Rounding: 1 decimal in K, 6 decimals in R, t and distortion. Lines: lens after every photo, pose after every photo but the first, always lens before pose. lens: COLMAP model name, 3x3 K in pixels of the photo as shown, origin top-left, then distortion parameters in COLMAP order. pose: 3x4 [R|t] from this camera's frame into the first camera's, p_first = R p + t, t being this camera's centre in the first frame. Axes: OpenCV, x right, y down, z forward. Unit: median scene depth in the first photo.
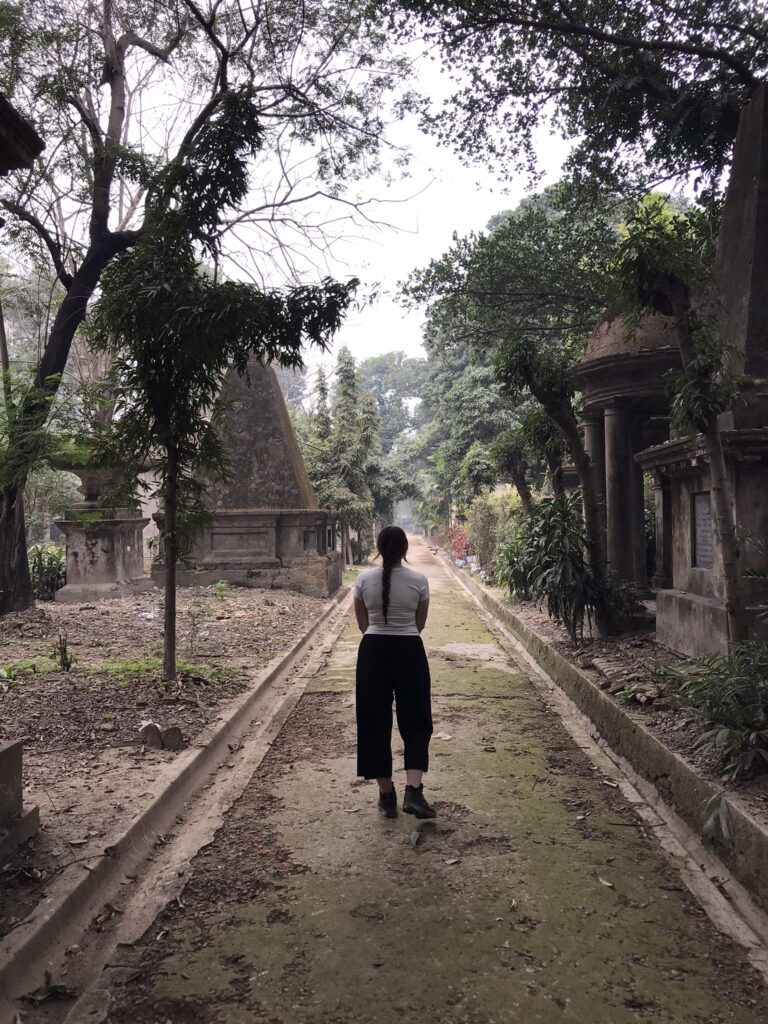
lens RADIAL K [[834.7, 0, 384.1], [0, 834.7, 511.7], [0, 0, 1]] dist [0.000118, 0.000031]
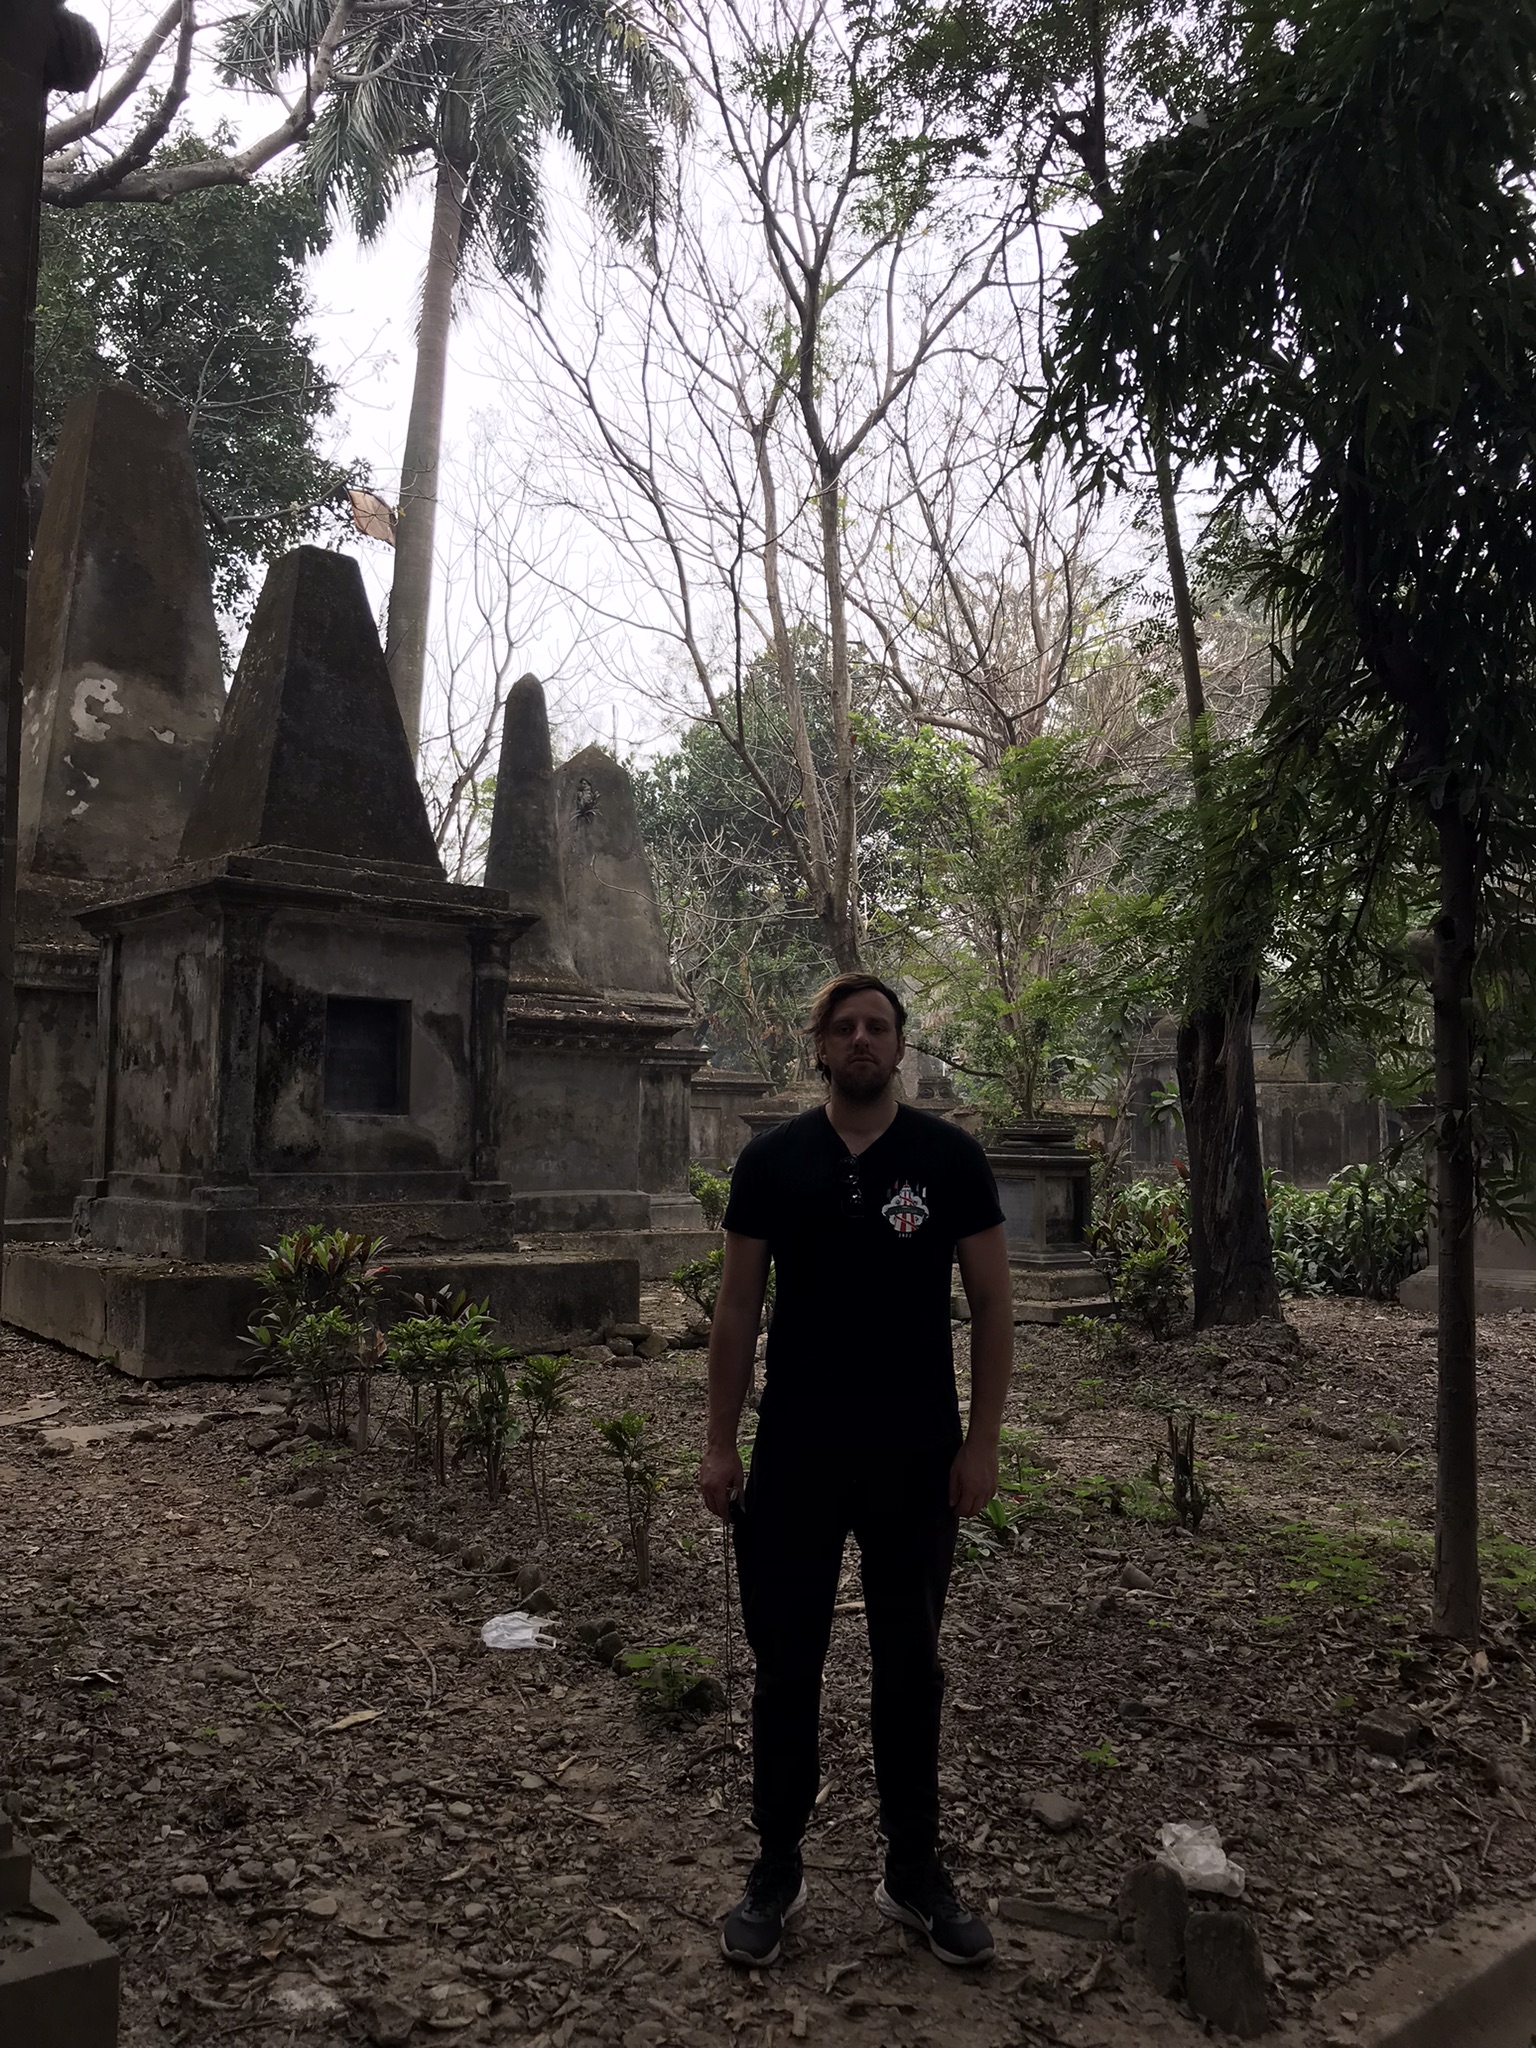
lens RADIAL K [[1669.4, 0, 768.1], [0, 1669.4, 1023.4], [0, 0, 1]] dist [0.000118, 0.000031]
pose [[0.664337, -0.049284, -0.745807, 0.008868], [0.008202, 0.998244, -0.058658, 0.021587], [0.747388, 0.032852, 0.663575, 0.308291]]
